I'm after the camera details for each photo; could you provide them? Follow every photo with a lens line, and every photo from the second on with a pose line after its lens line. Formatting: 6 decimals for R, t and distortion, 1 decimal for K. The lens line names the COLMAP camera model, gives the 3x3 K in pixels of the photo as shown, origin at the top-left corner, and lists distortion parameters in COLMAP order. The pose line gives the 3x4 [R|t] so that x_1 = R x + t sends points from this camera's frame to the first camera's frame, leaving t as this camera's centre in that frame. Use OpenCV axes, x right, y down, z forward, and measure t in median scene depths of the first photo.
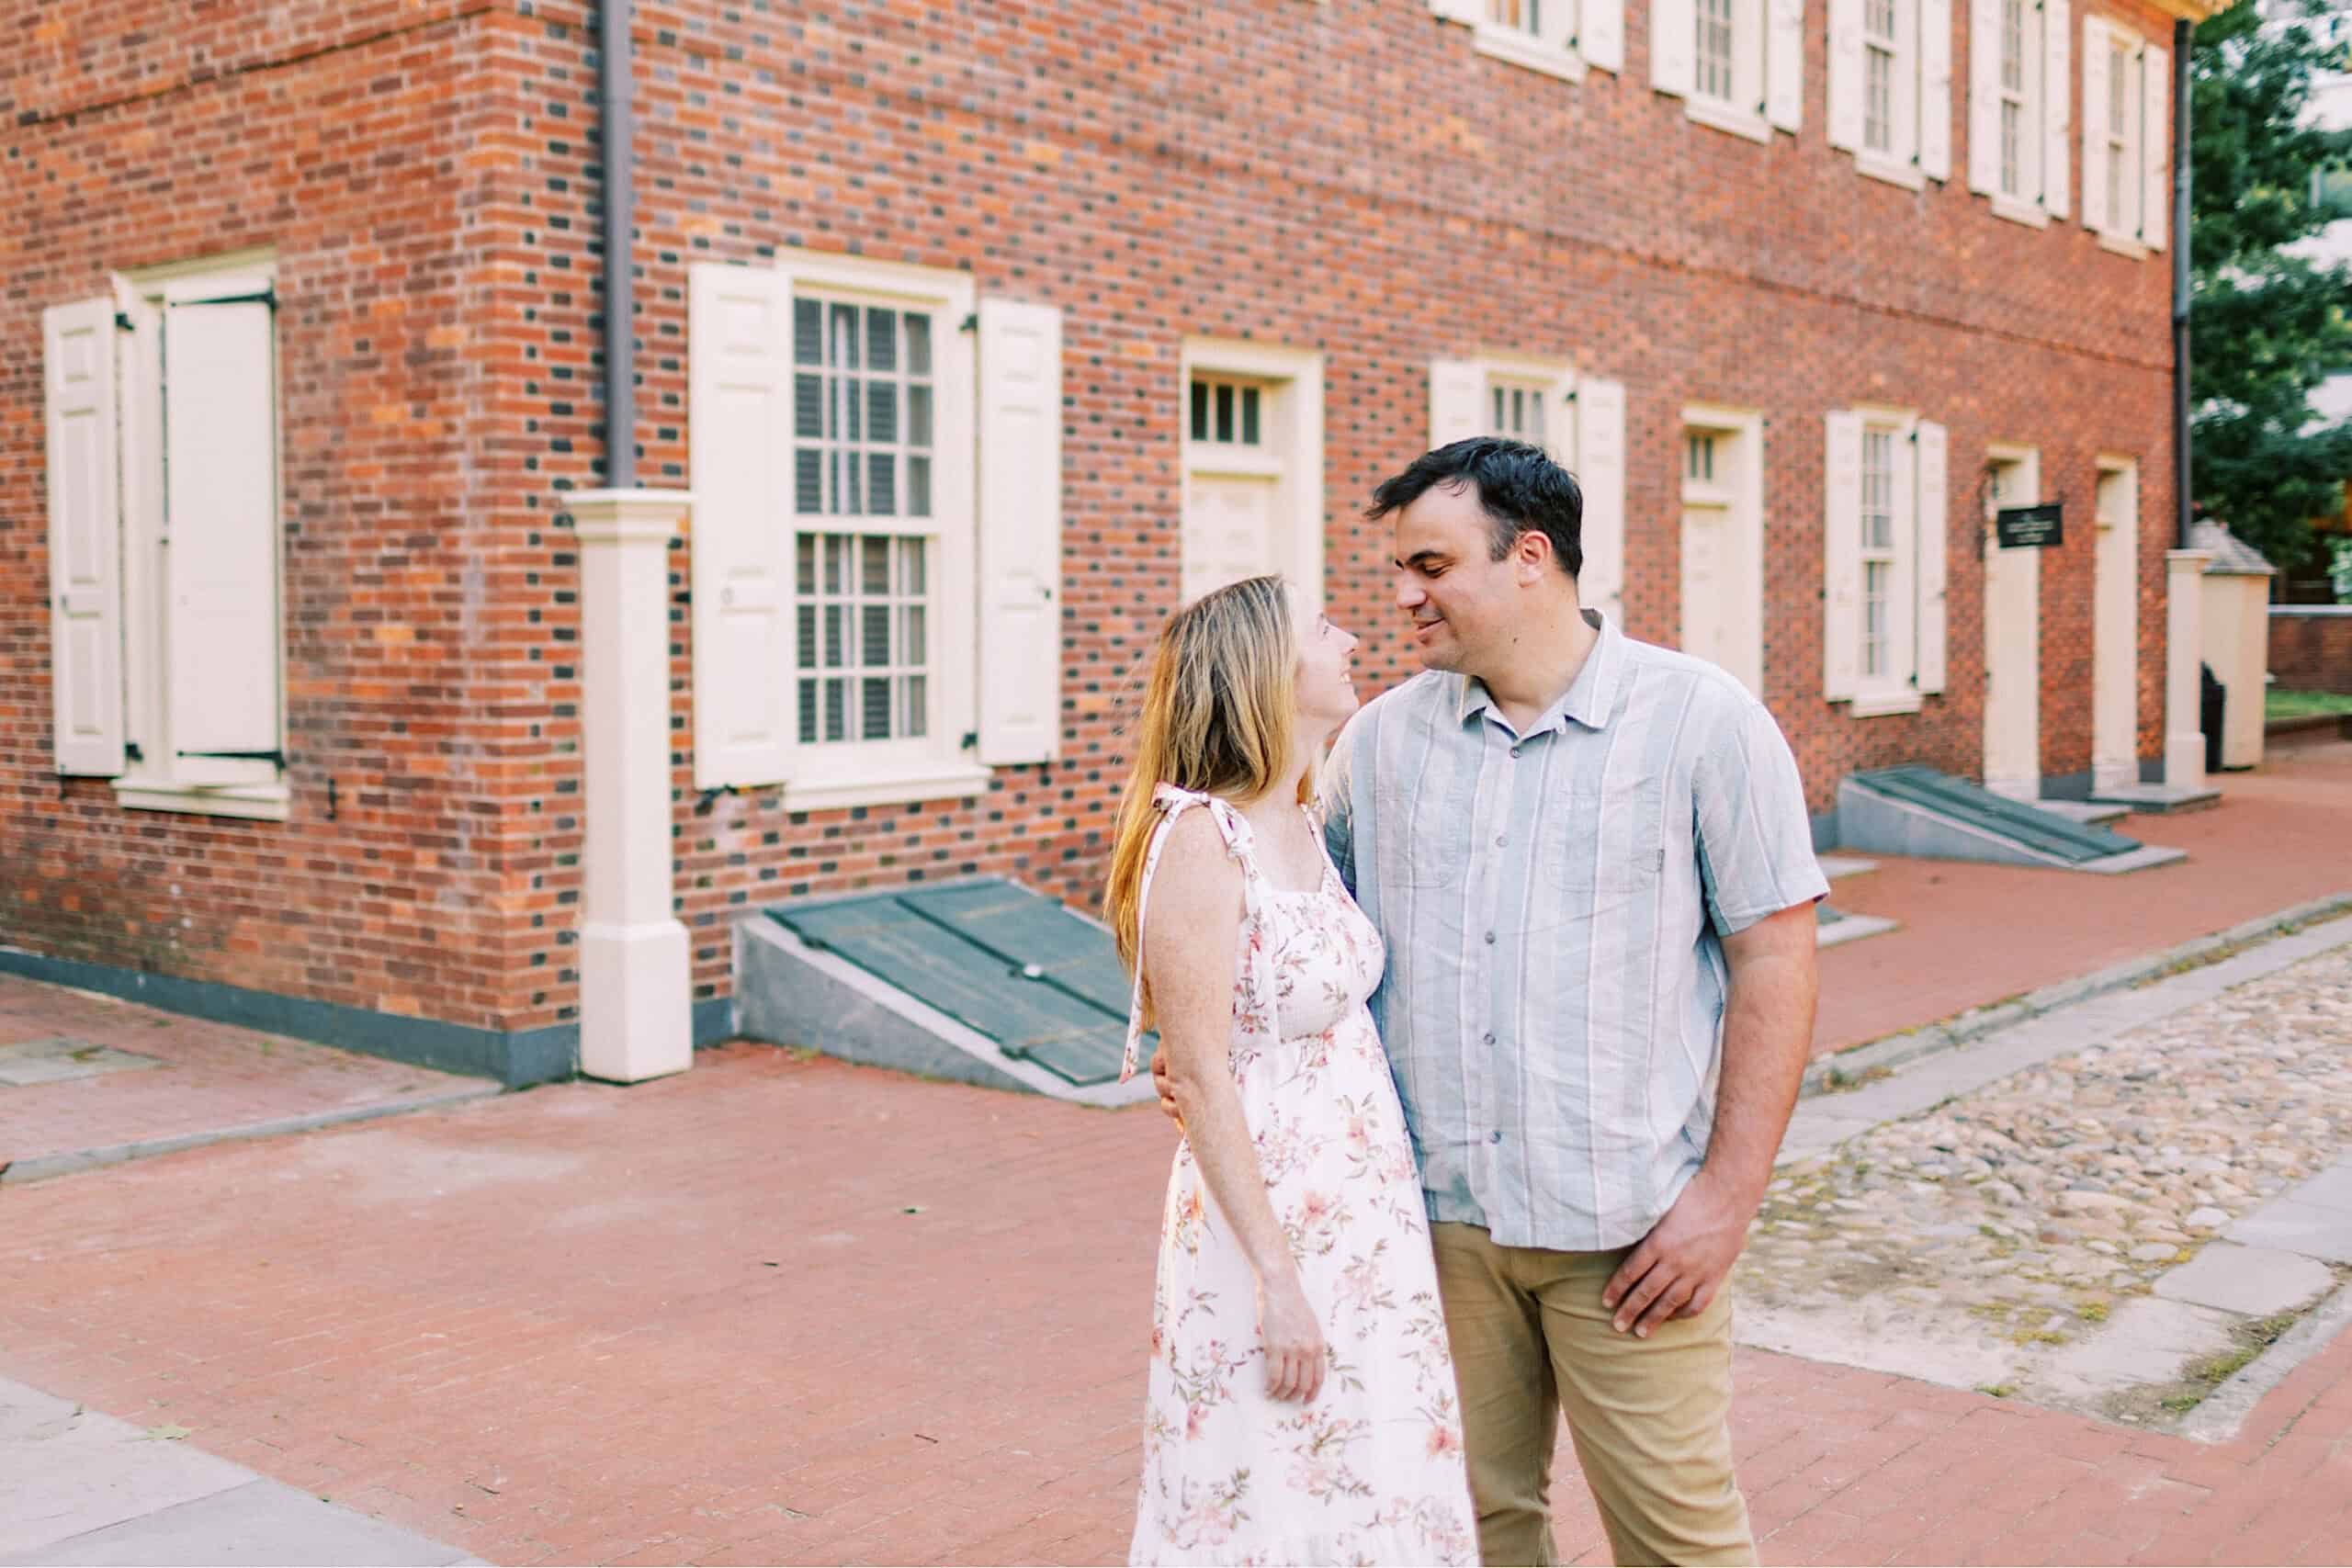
lens RADIAL K [[2220.0, 0, 1176.0], [0, 2220.0, 784.0], [0, 0, 1]] dist [-0.002080, 0.005468]
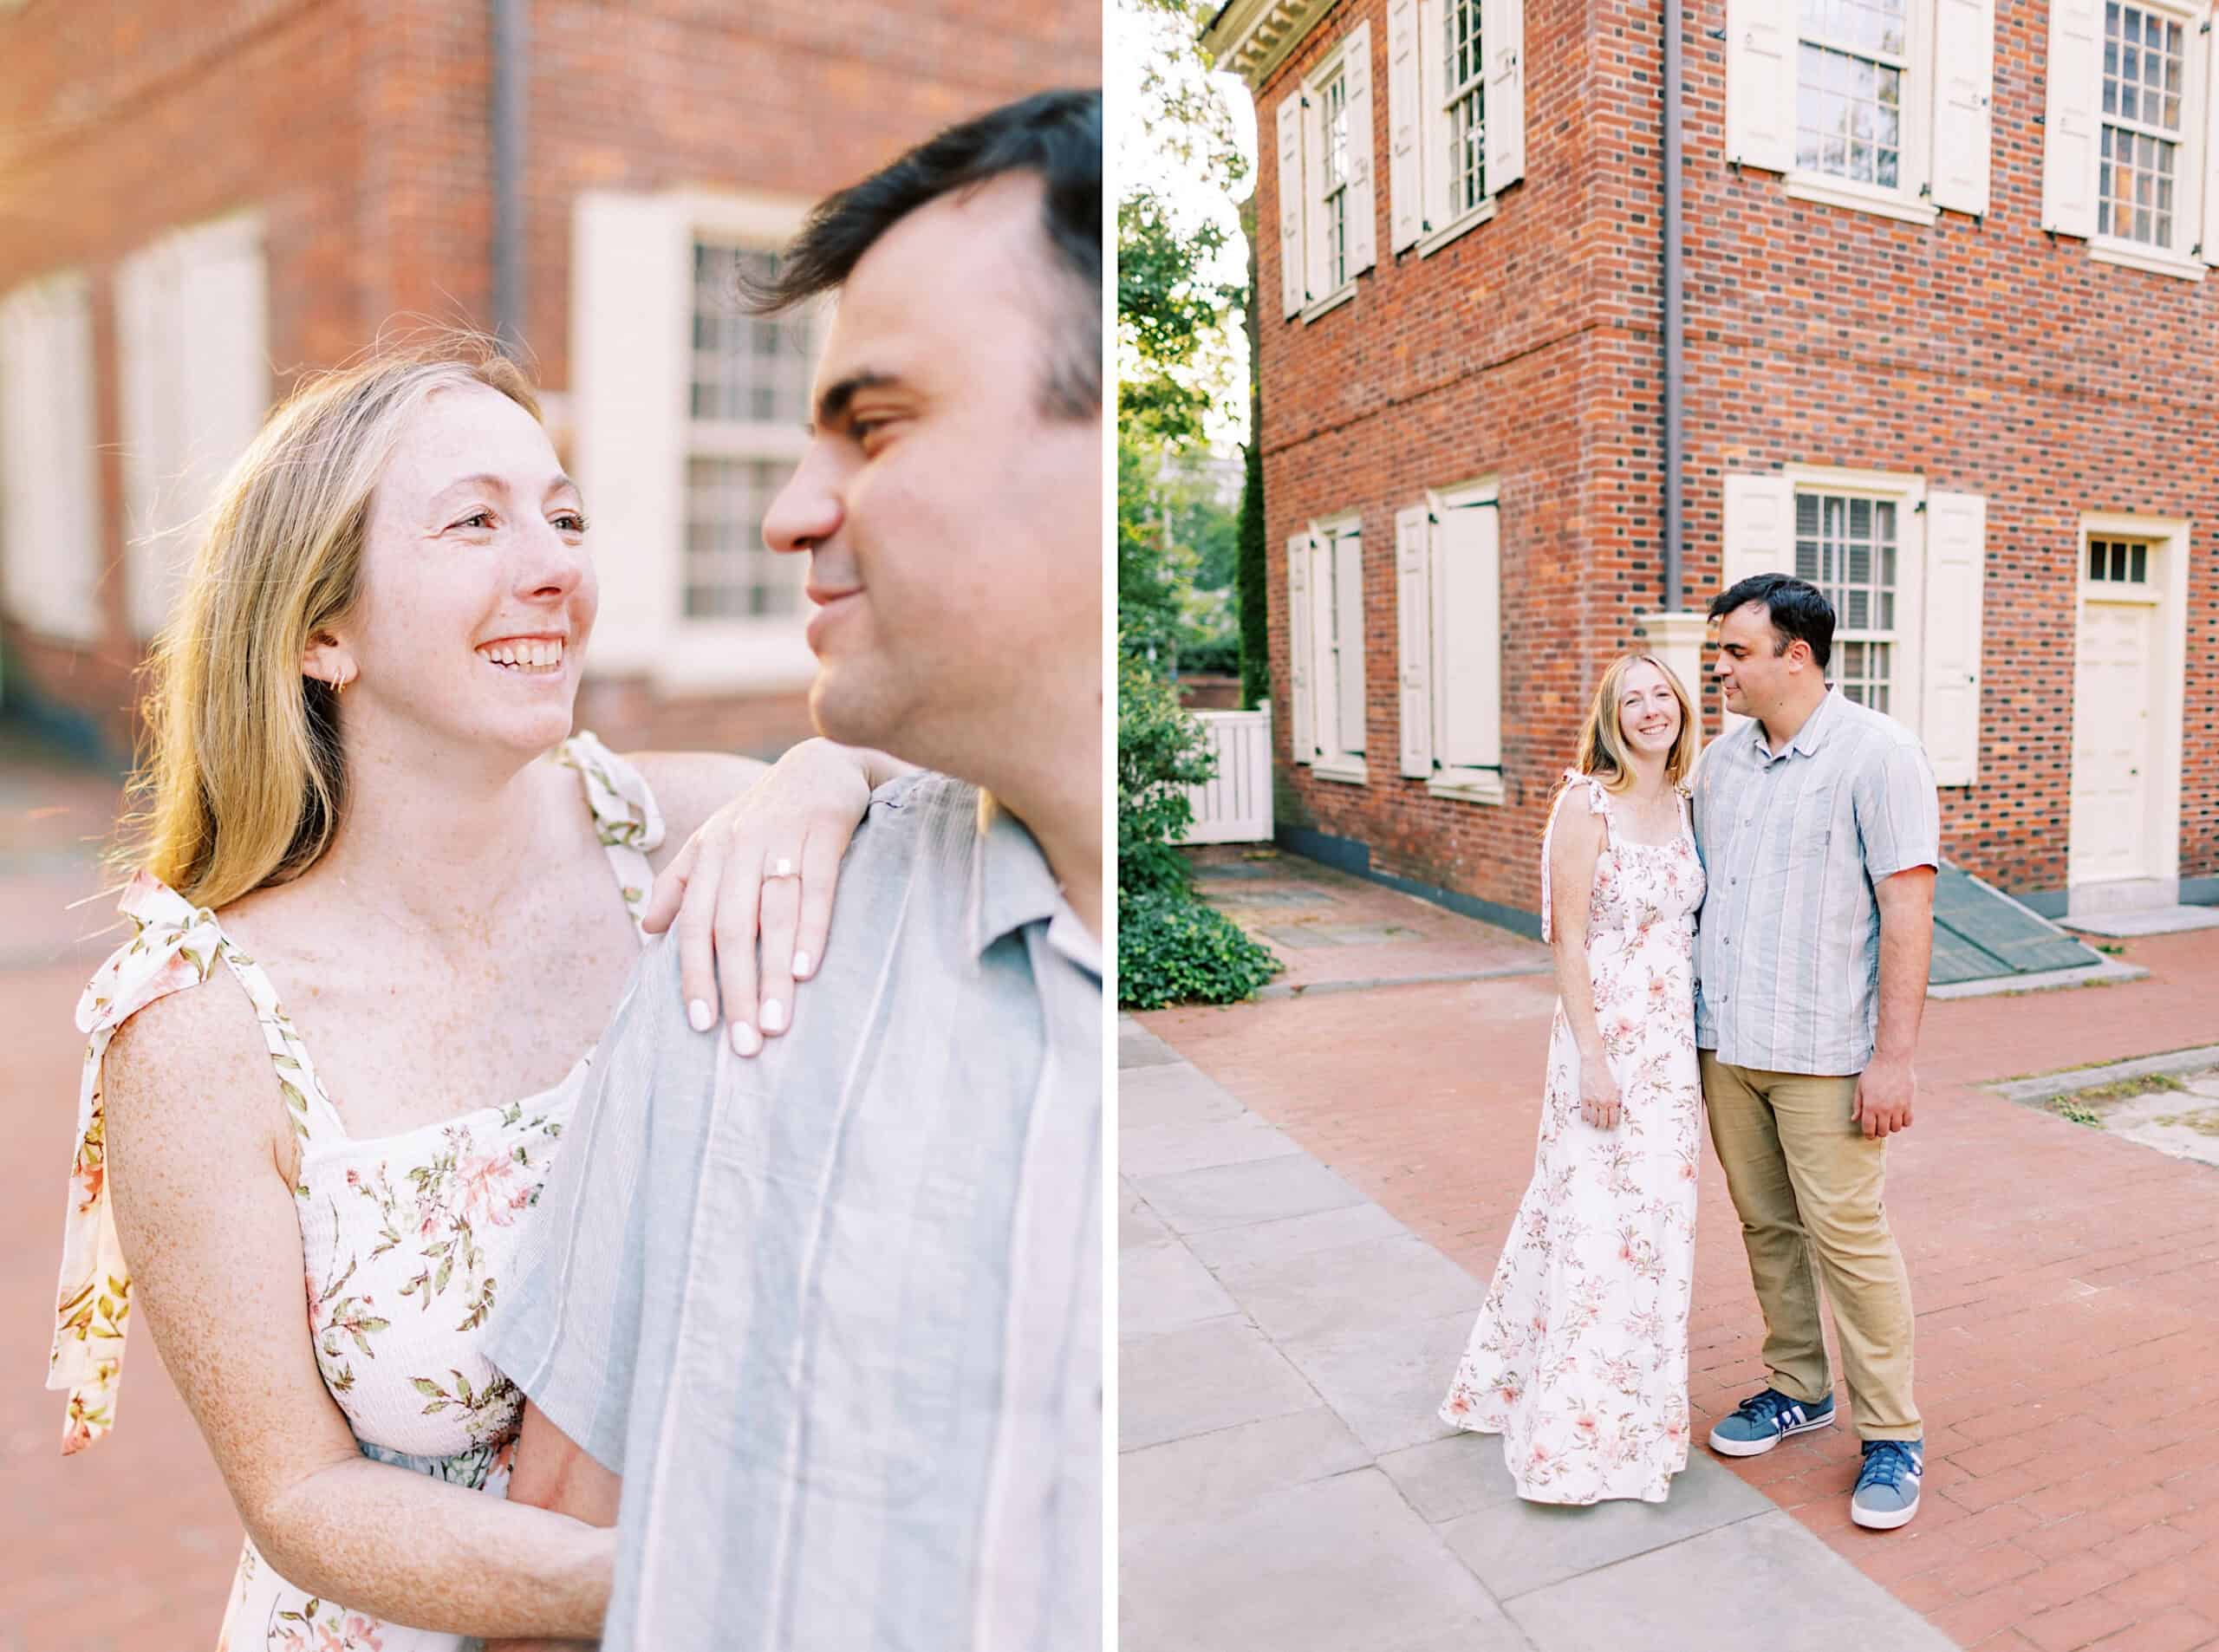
lens RADIAL K [[1208.2, 0, 1112.2], [0, 1208.2, 853.9], [0, 0, 1]] dist [0.000835, 0.000280]
pose [[0.962355, 0.049391, -0.267270, -0.407592], [-0.031167, 0.996917, 0.072006, -0.004149], [0.270003, -0.060965, 0.960928, -0.003687]]
